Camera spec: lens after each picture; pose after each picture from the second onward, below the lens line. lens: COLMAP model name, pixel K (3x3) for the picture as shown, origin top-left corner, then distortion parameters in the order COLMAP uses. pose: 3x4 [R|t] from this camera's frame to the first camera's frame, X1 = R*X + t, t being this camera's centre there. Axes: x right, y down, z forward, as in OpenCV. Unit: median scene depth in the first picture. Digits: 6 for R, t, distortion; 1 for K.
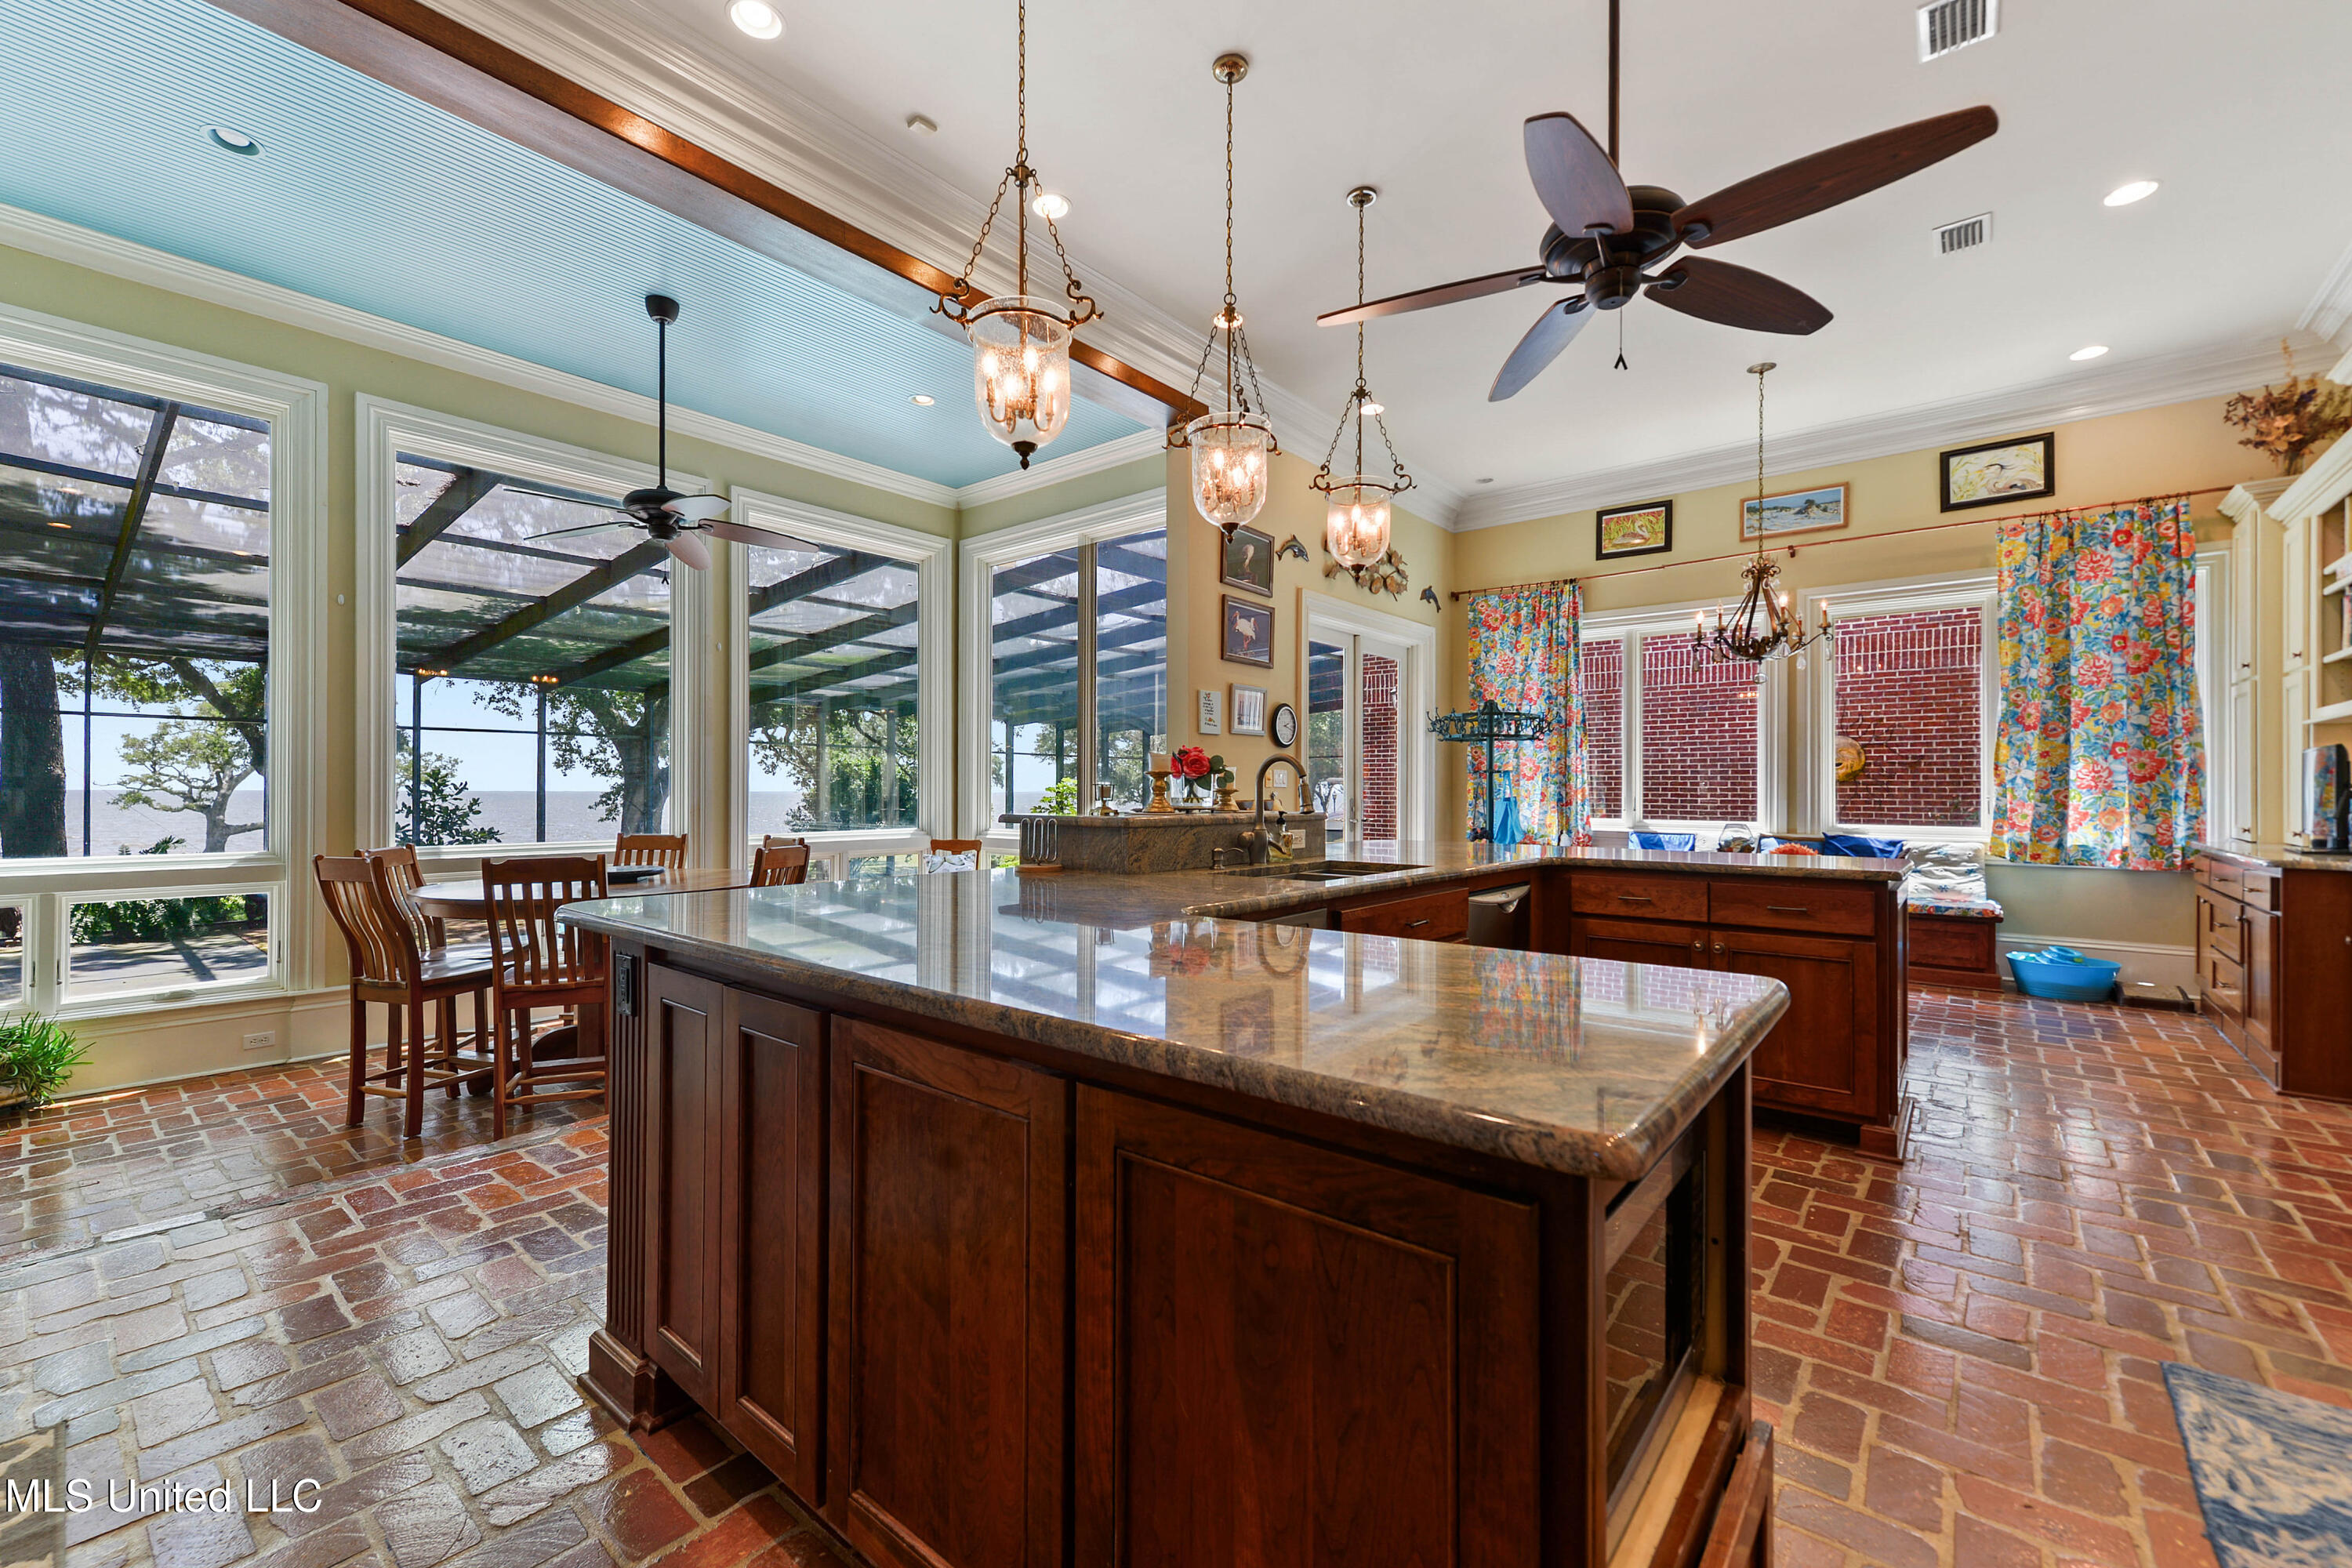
lens RADIAL K [[956.1, 0, 1173.8], [0, 956.1, 787.3], [0, 0, 1]] dist [0.005515, -0.000151]
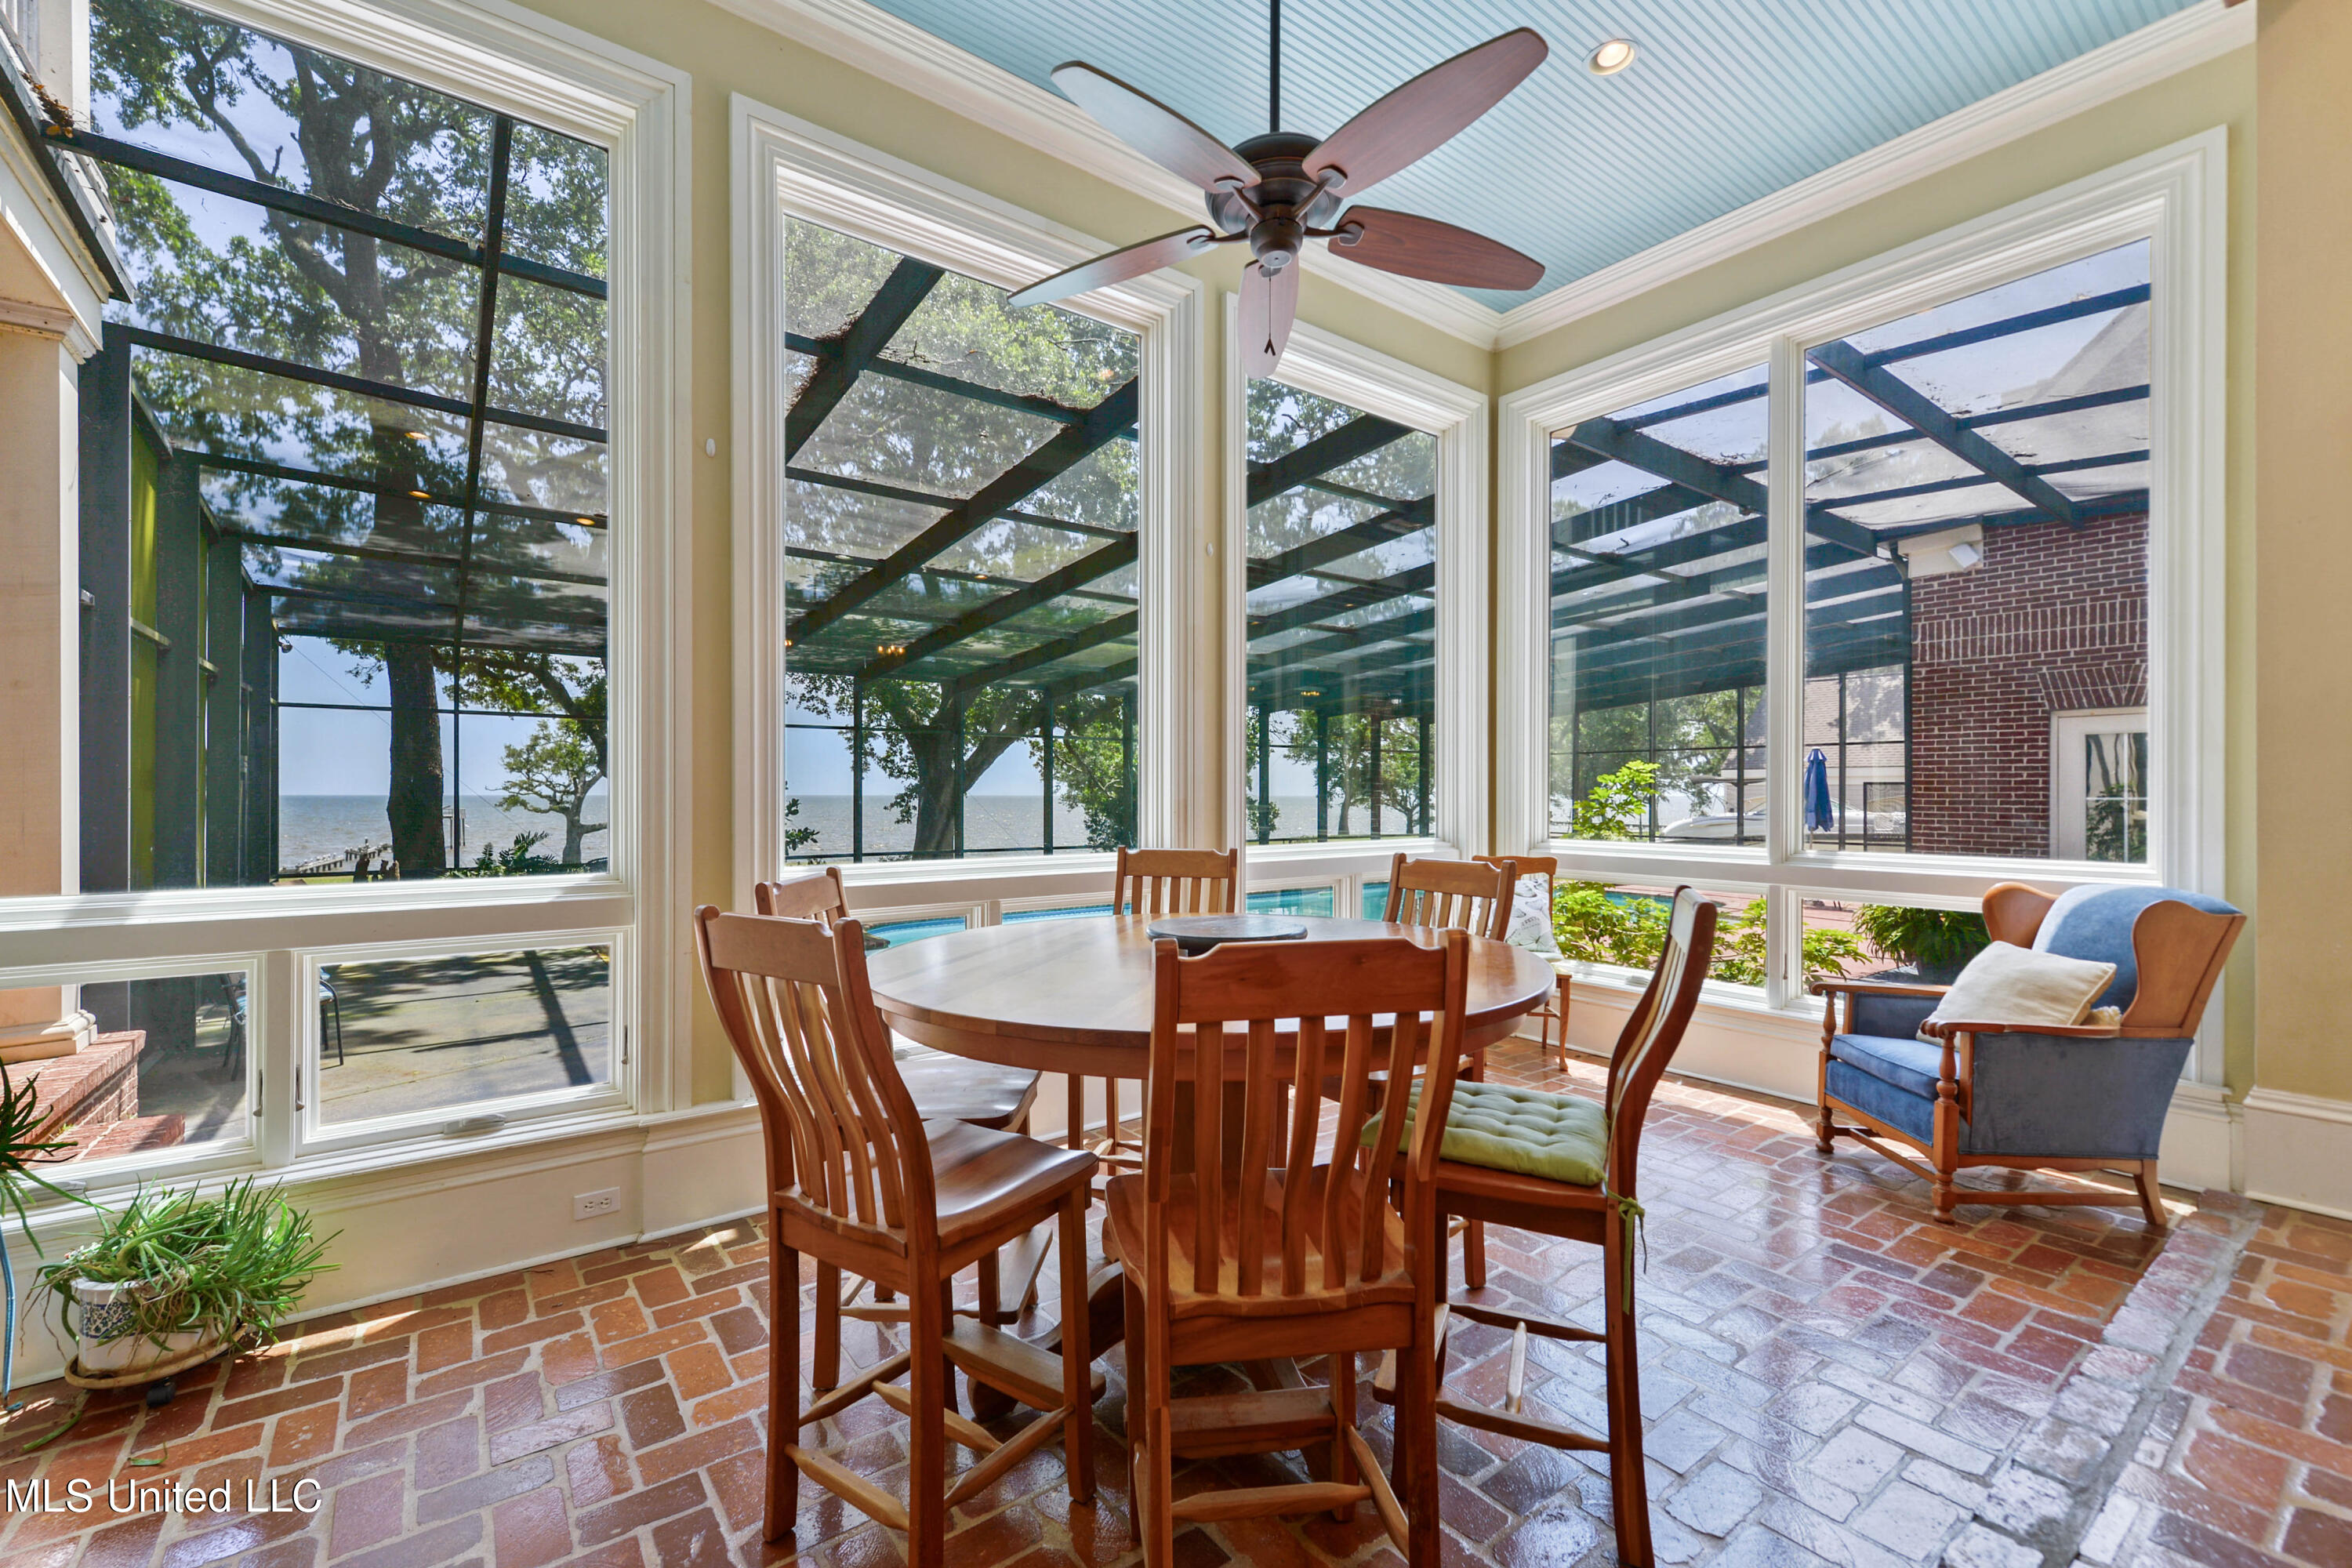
lens RADIAL K [[981.1, 0, 1187.8], [0, 981.1, 791.0], [0, 0, 1]] dist [0.000149, 0.000333]
pose [[0.974683, -0.003251, -0.223567, -0.138804], [0.003454, 0.999994, 0.000515, 0.005131], [0.223564, -0.001274, 0.974689, 0.148167]]
